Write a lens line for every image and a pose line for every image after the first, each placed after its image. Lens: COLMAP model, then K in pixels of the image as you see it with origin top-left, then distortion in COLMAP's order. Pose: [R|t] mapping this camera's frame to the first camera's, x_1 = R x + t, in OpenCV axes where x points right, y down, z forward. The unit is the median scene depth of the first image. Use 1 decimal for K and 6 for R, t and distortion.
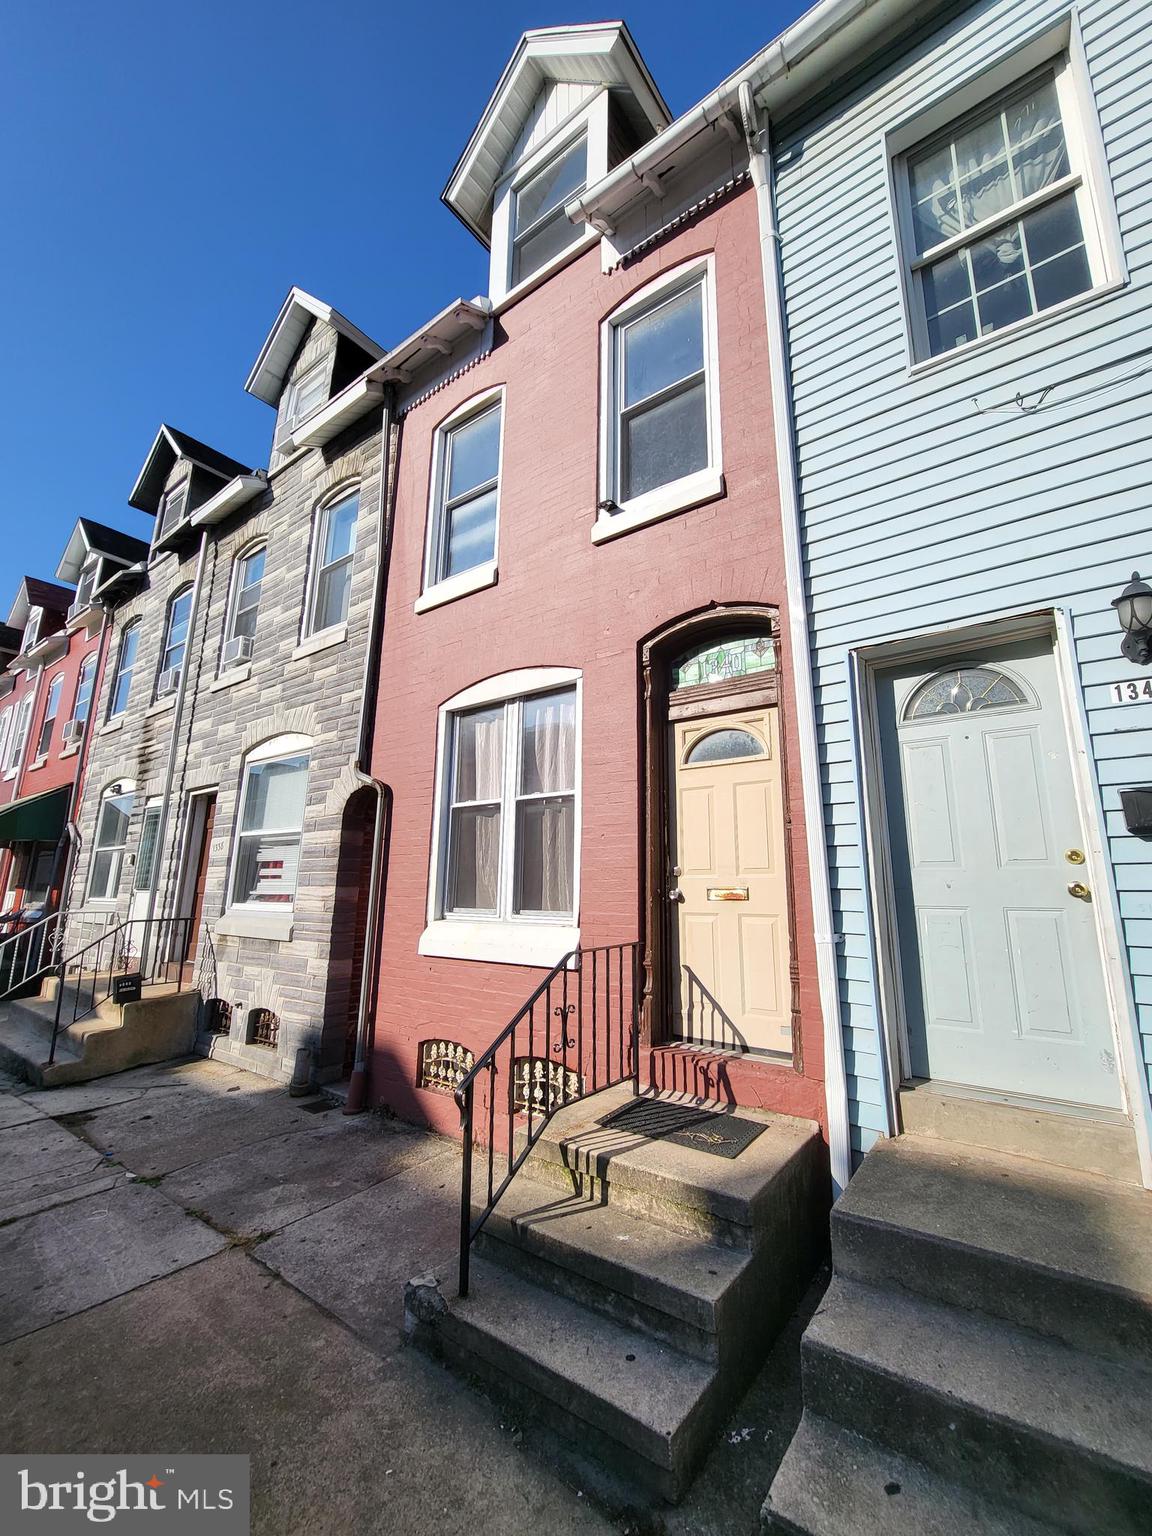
lens RADIAL K [[607.3, 0, 586.2], [0, 607.3, 766.3], [0, 0, 1]] dist [0.001174, -0.000341]
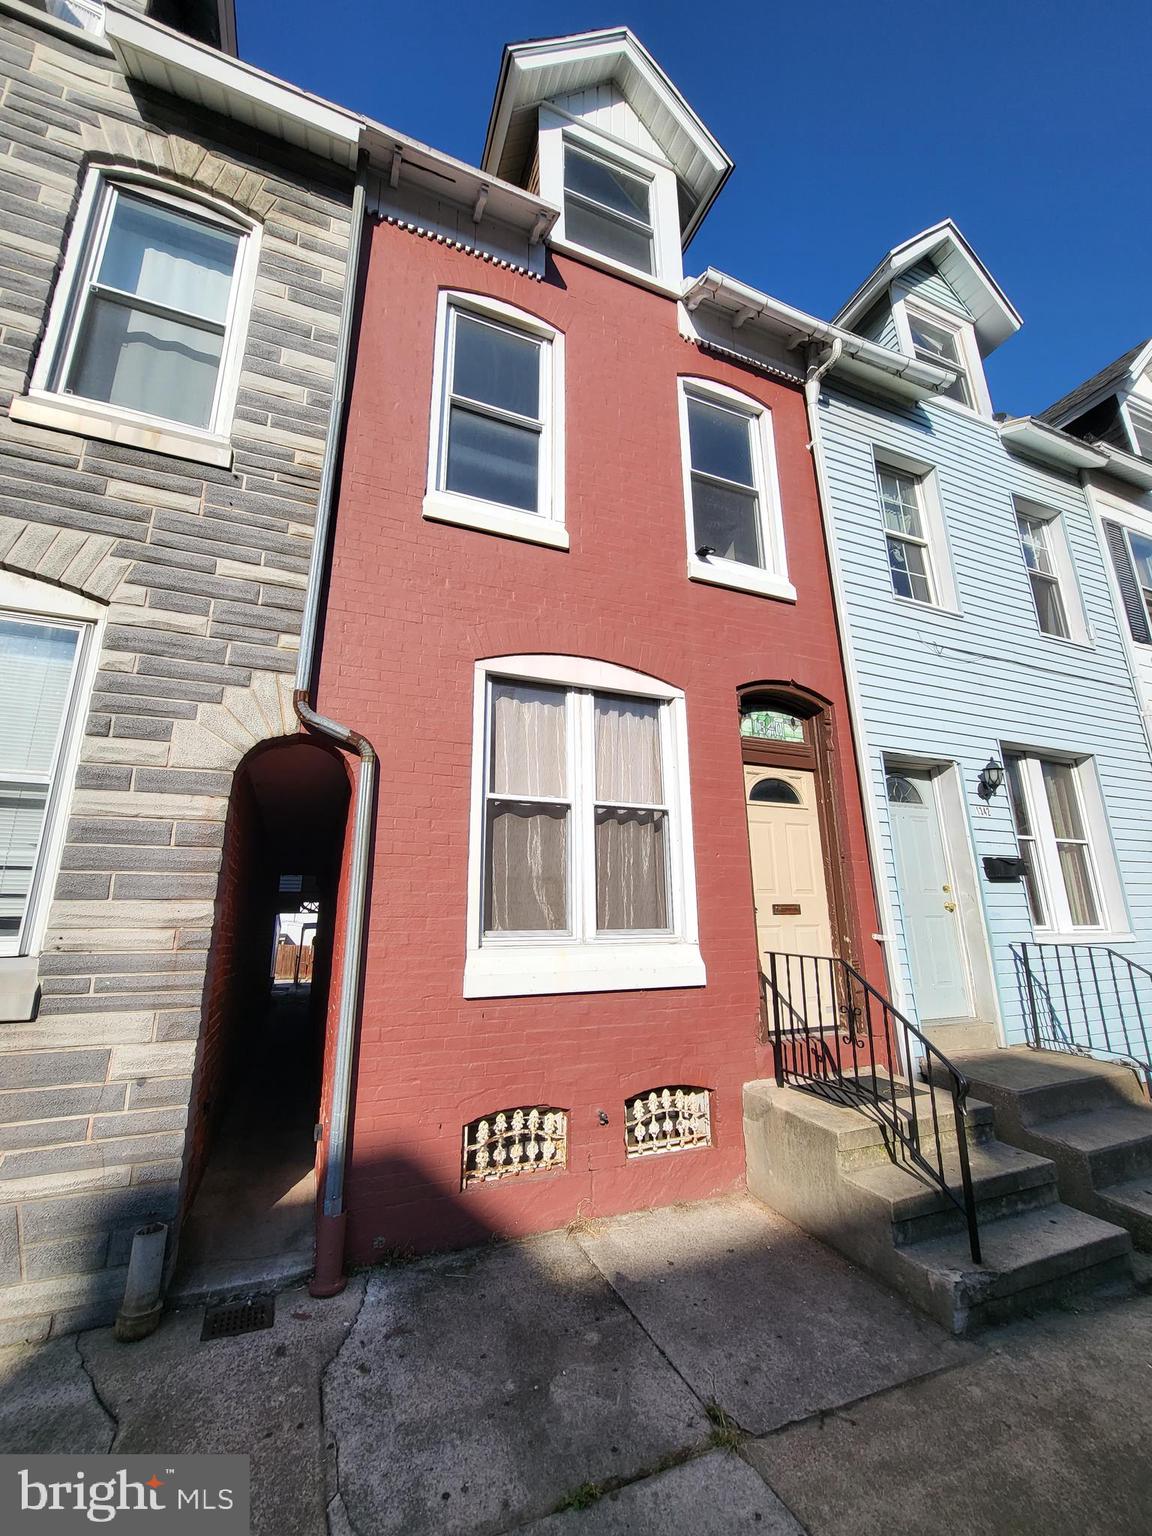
lens RADIAL K [[607.3, 0, 583.8], [0, 607.3, 768.7], [0, 0, 1]] dist [0.001174, -0.000341]
pose [[0.537828, 0.193907, 0.820451, -0.958894], [-0.161397, 0.978871, -0.125548, 0.131703], [-0.827461, -0.064896, 0.557761, 0.583825]]
